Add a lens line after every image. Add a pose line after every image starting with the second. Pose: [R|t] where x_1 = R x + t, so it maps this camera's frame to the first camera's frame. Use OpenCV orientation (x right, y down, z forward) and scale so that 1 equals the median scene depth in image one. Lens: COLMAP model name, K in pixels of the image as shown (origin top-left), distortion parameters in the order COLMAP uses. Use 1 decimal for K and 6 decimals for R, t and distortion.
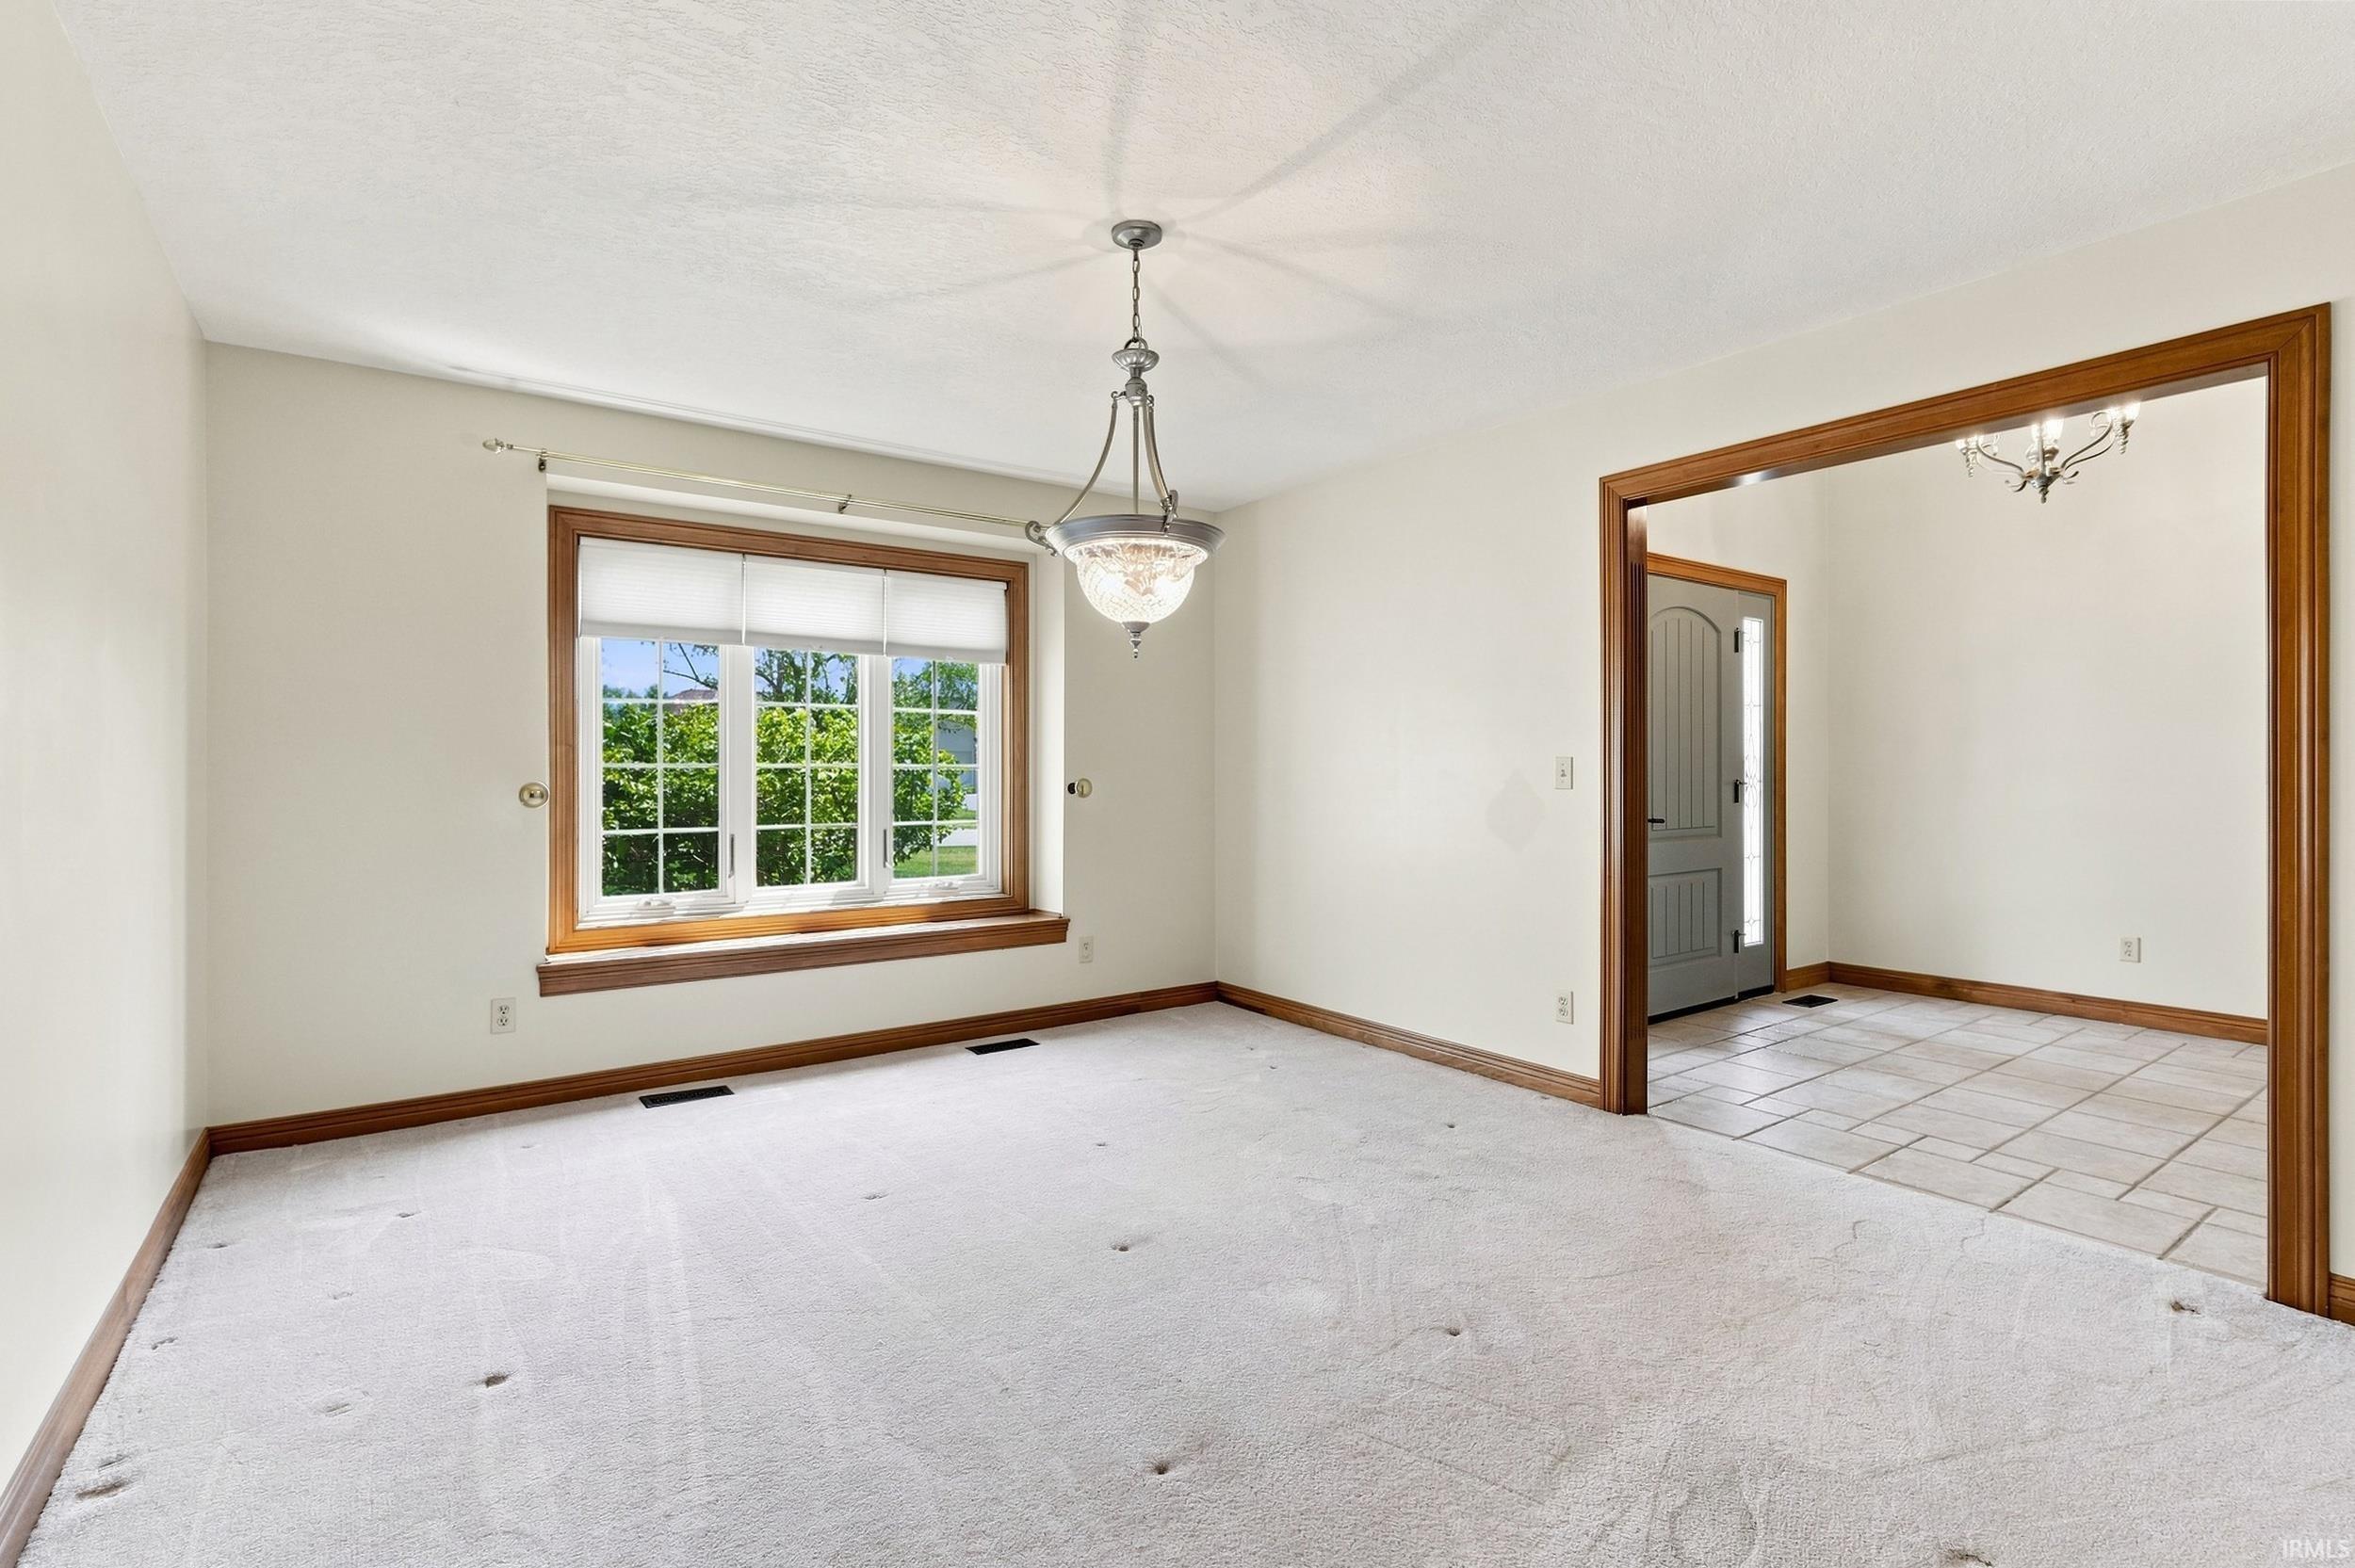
lens RADIAL K [[1086.3, 0, 1172.0], [0, 1086.3, 771.8], [0, 0, 1]] dist [0.000697, -0.000411]
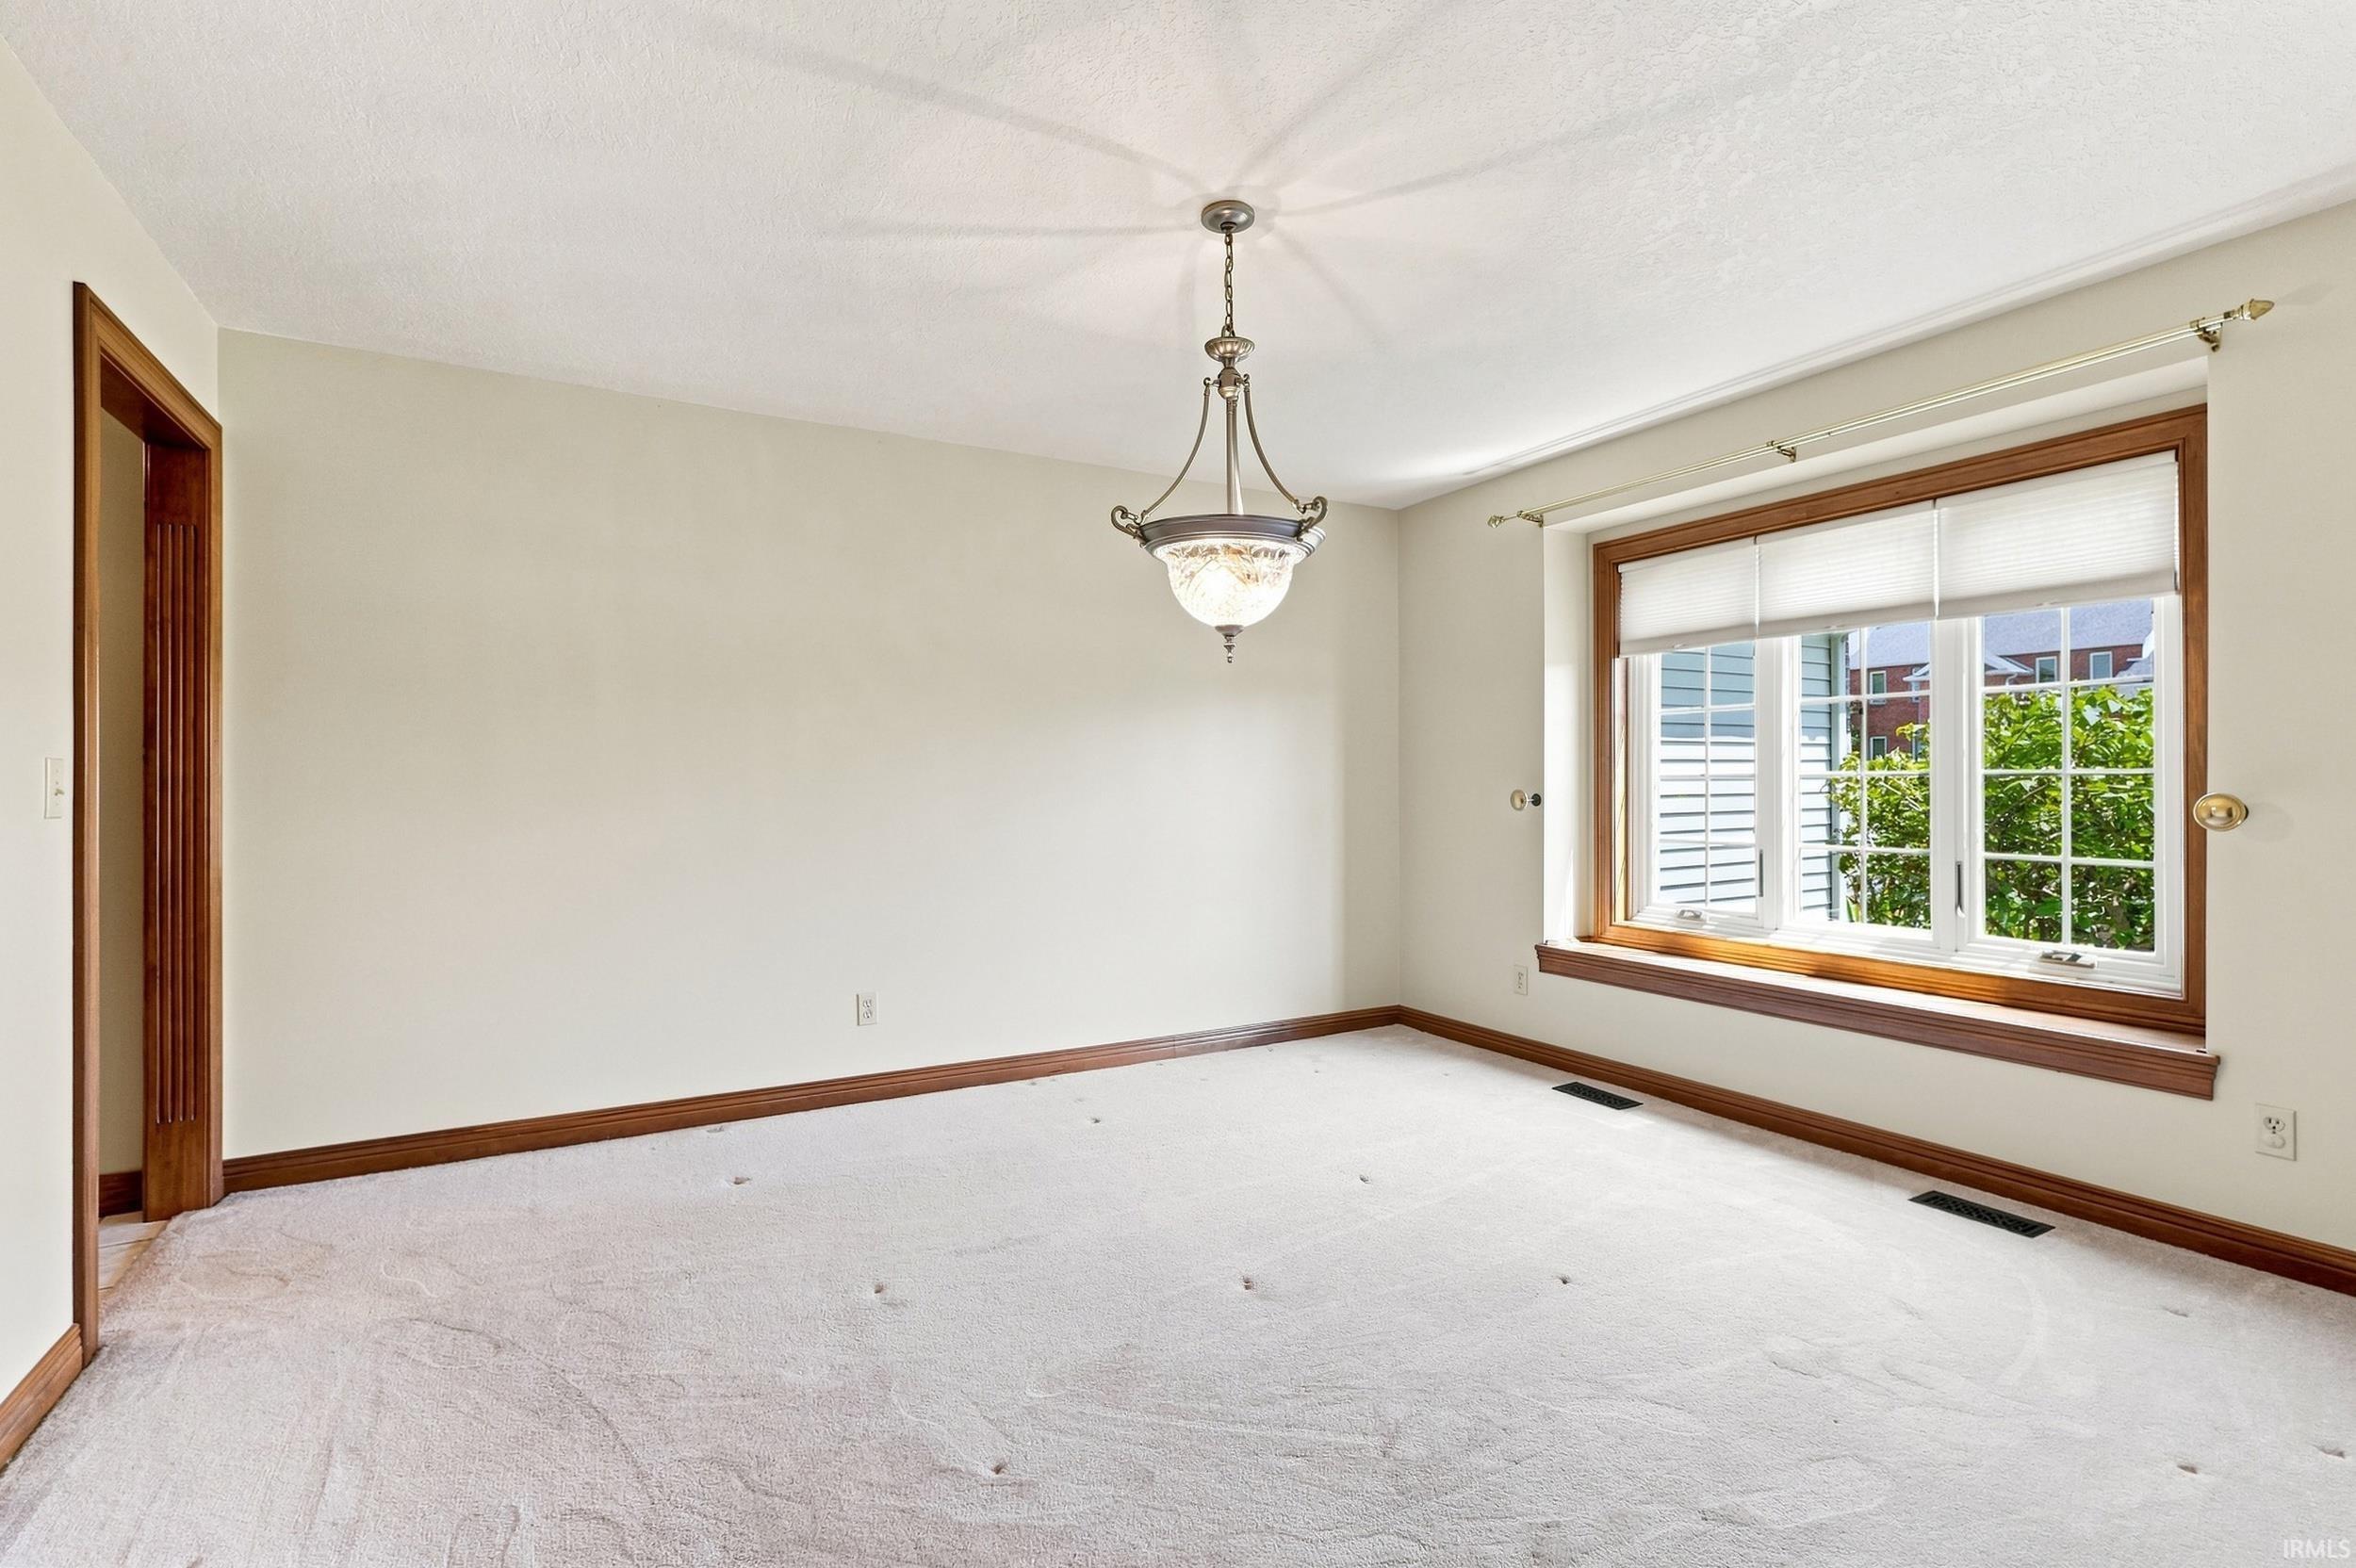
lens RADIAL K [[1086.9, 0, 1175.1], [0, 1086.9, 783.9], [0, 0, 1]] dist [0.000697, -0.000411]
pose [[-0.100985, 0.002691, -0.994884, 0.597333], [-0.000222, 0.999996, 0.002728, -0.000057], [0.994888, 0.000496, -0.100985, 0.682414]]
